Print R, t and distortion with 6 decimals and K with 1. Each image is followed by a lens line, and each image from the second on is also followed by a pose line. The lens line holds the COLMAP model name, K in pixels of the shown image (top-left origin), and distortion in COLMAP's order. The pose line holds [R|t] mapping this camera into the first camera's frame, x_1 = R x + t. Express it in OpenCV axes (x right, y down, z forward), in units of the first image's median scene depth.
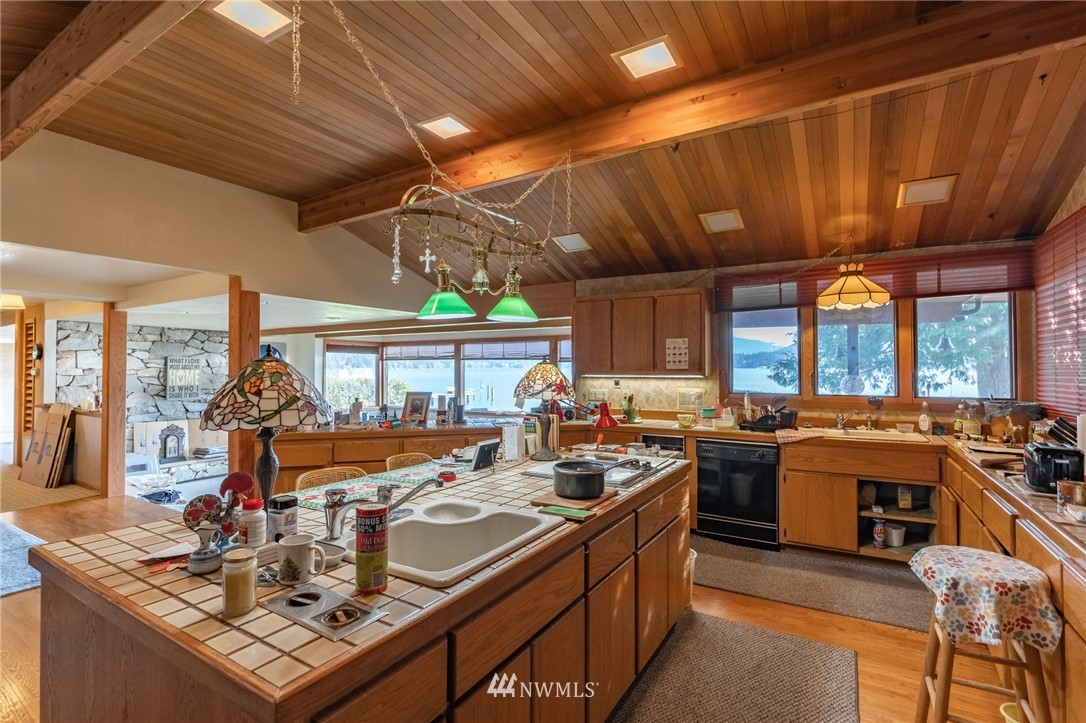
lens RADIAL K [[500.7, 0, 538.6], [0, 500.7, 360.7], [0, 0, 1]] dist [-0.004739, 0.003237]
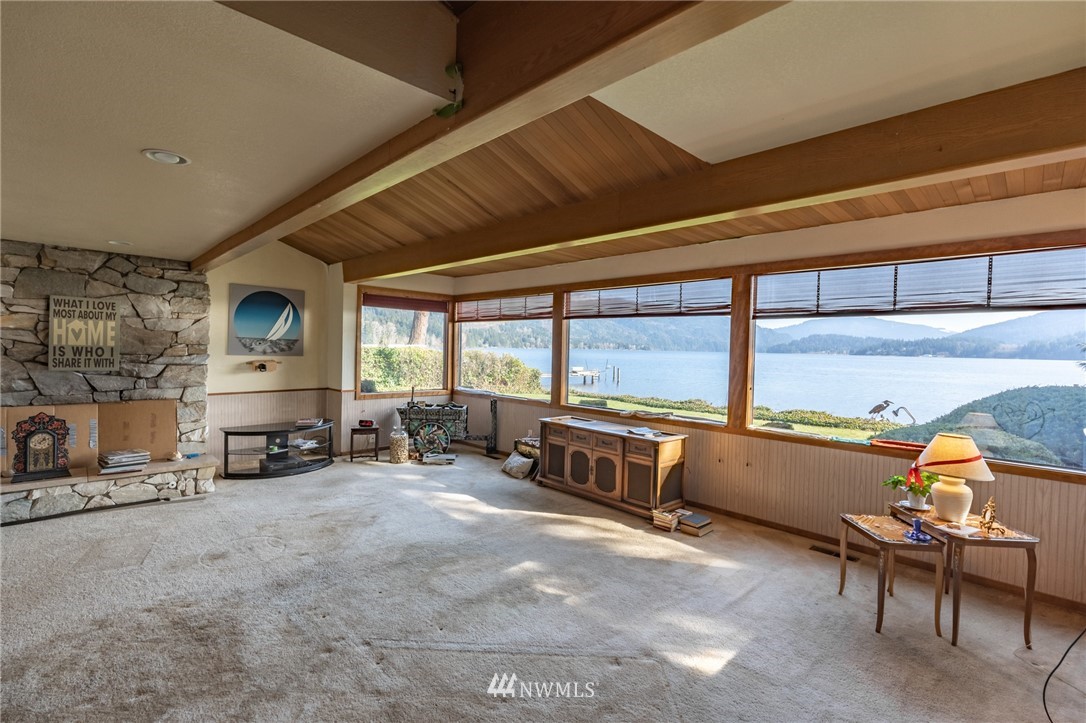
lens RADIAL K [[500.7, 0, 538.2], [0, 500.7, 361.2], [0, 0, 1]] dist [-0.004739, 0.003237]
pose [[0.967144, 0.028773, -0.252594, -0.044245], [-0.019055, 0.998984, 0.040836, 0.032539], [0.253512, -0.034681, 0.966710, 0.559607]]
